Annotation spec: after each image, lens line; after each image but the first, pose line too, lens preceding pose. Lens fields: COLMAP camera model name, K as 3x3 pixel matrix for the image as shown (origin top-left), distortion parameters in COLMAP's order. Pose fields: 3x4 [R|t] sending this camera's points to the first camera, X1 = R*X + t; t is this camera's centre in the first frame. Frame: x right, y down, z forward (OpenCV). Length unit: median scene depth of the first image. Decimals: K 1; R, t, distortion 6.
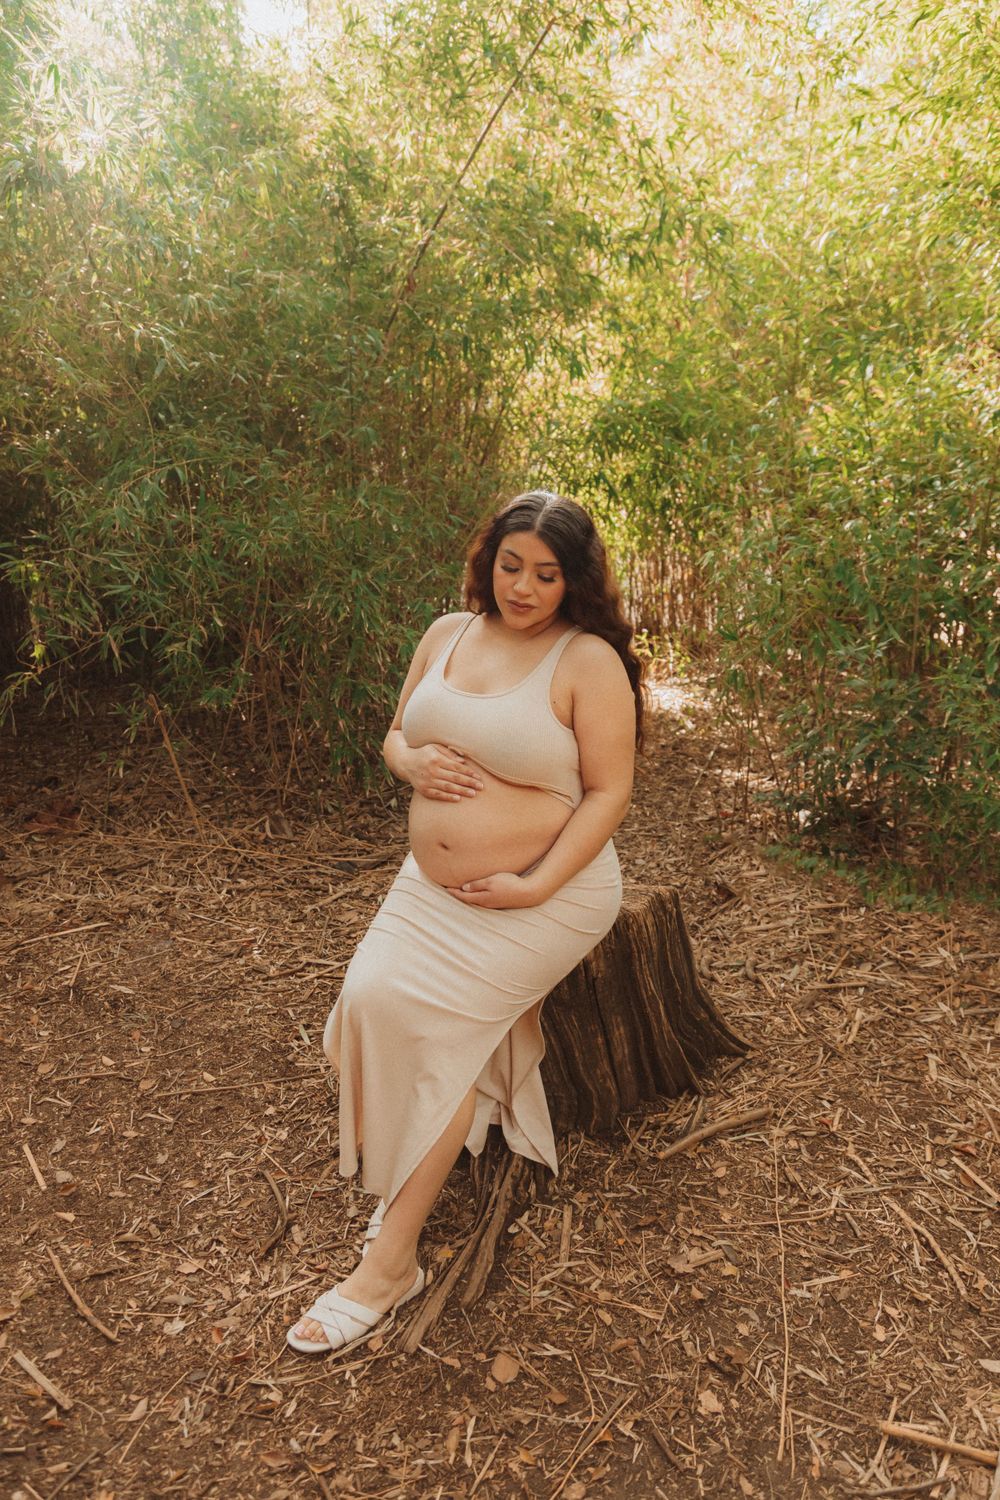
lens RADIAL K [[1192.1, 0, 505.5], [0, 1192.1, 753.8], [0, 0, 1]] dist [0.008337, 0.007078]
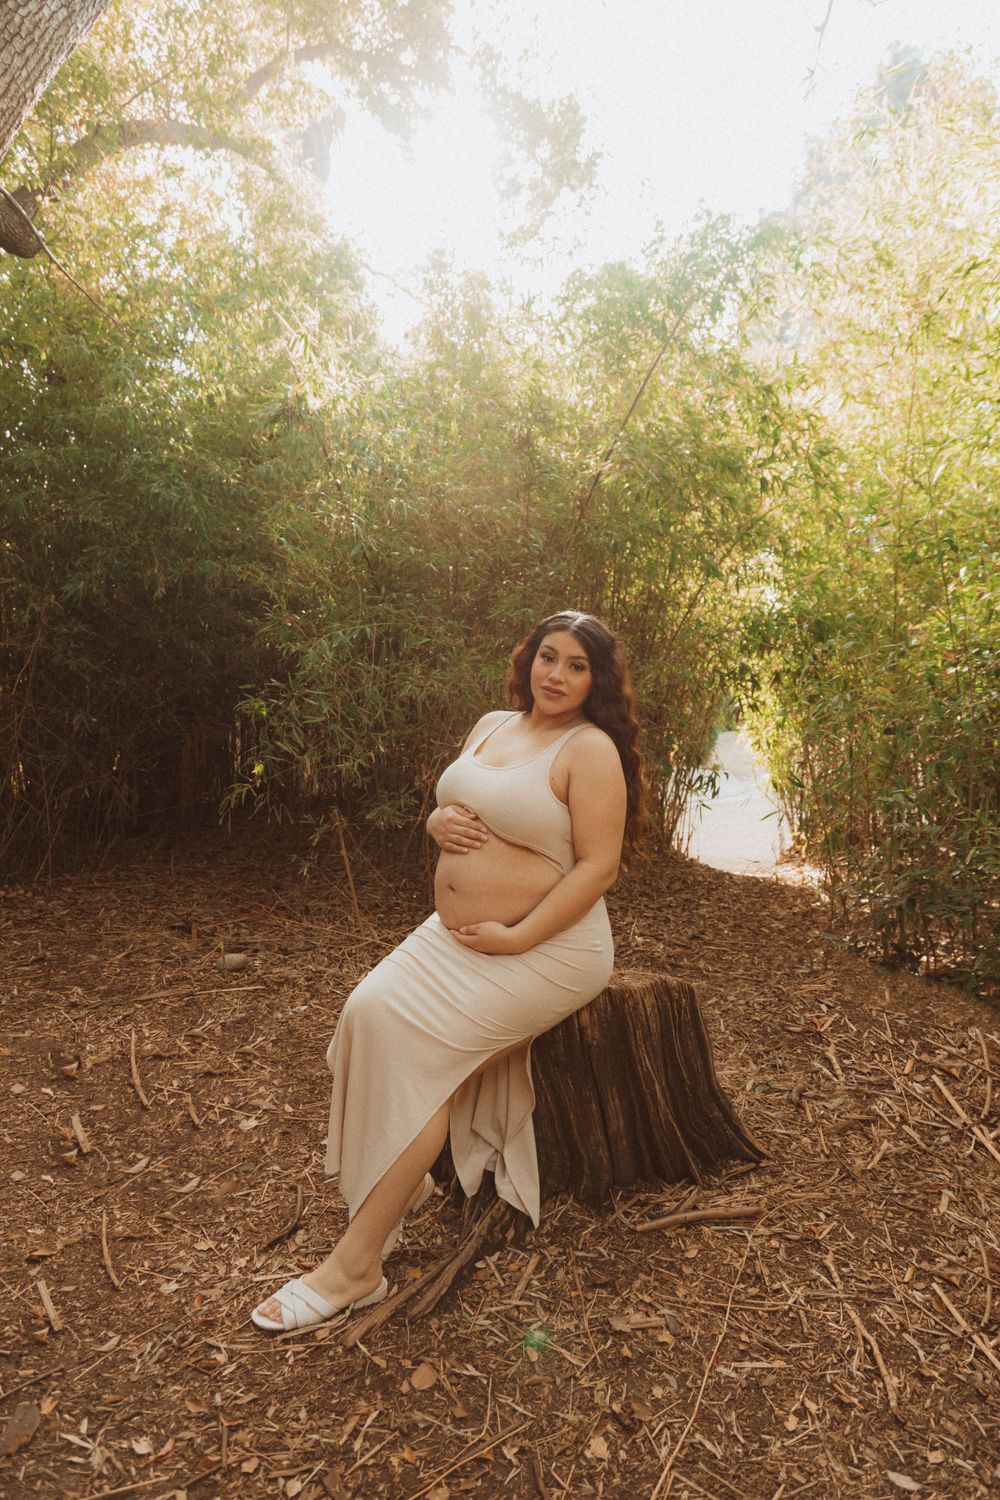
lens RADIAL K [[1037.4, 0, 503.2], [0, 1037.4, 745.7], [0, 0, 1]] dist [0.025406, 0.003425]
pose [[0.967560, 0.065617, -0.243970, 0.212471], [-0.111923, 0.977078, -0.181085, 0.100670], [0.226495, 0.202516, 0.952726, 0.006056]]
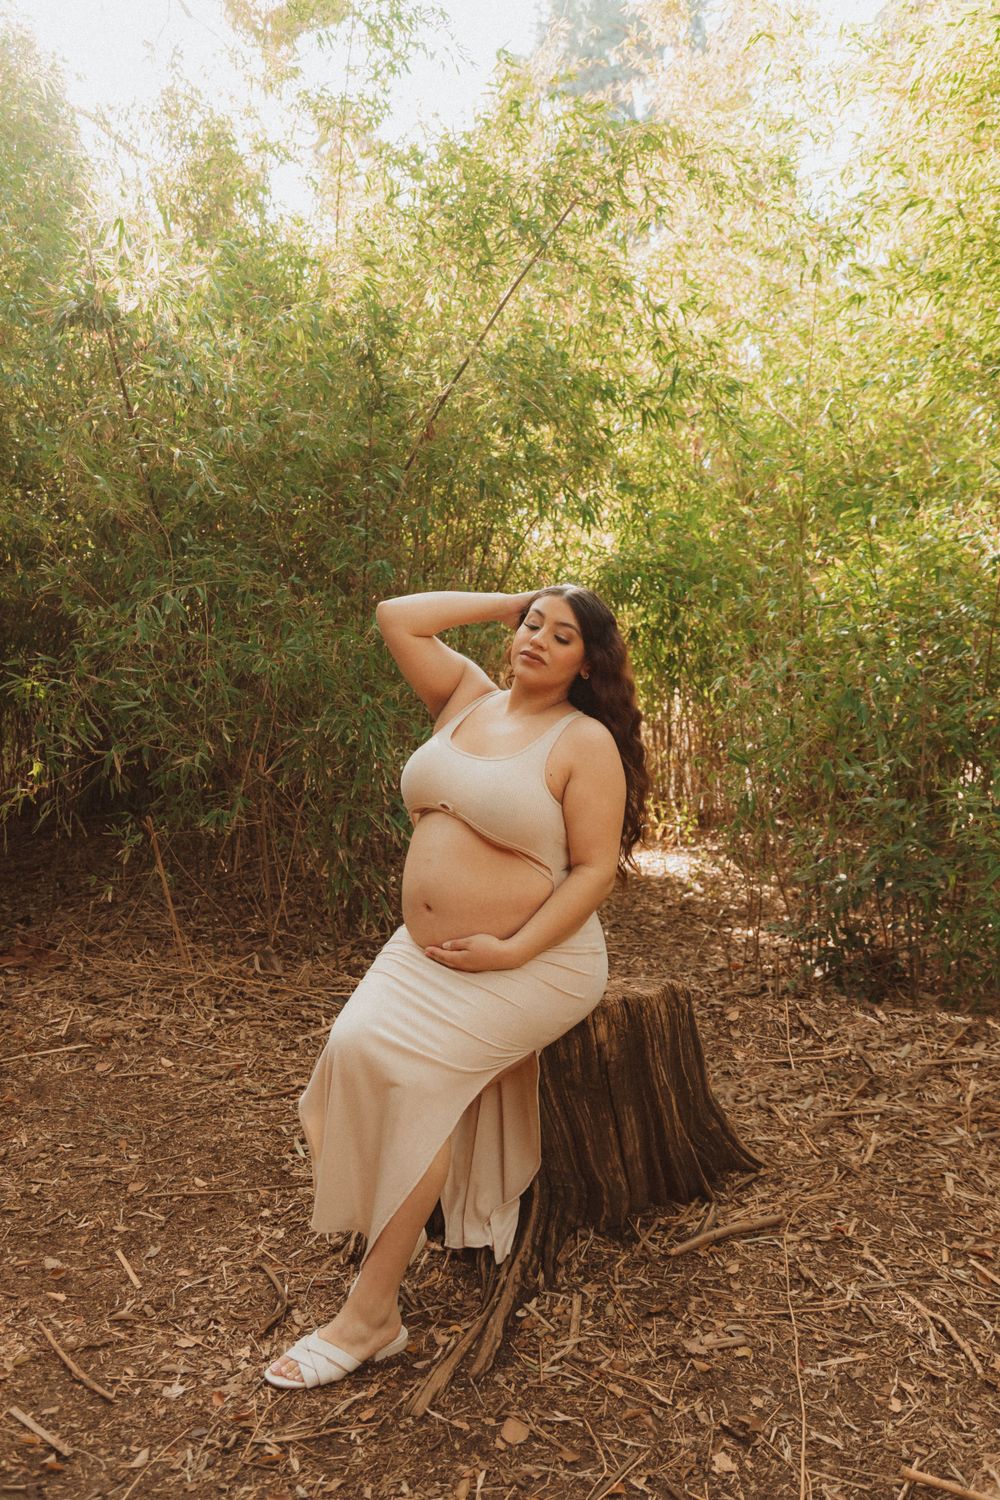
lens RADIAL K [[1329.4, 0, 505.2], [0, 1329.4, 741.2], [0, 0, 1]] dist [-0.010239, 0.029747]
pose [[0.999452, 0.031563, 0.009933, -0.030139], [-0.029284, 0.983489, -0.178582, 0.124863], [-0.015406, 0.178194, 0.983875, -0.139343]]
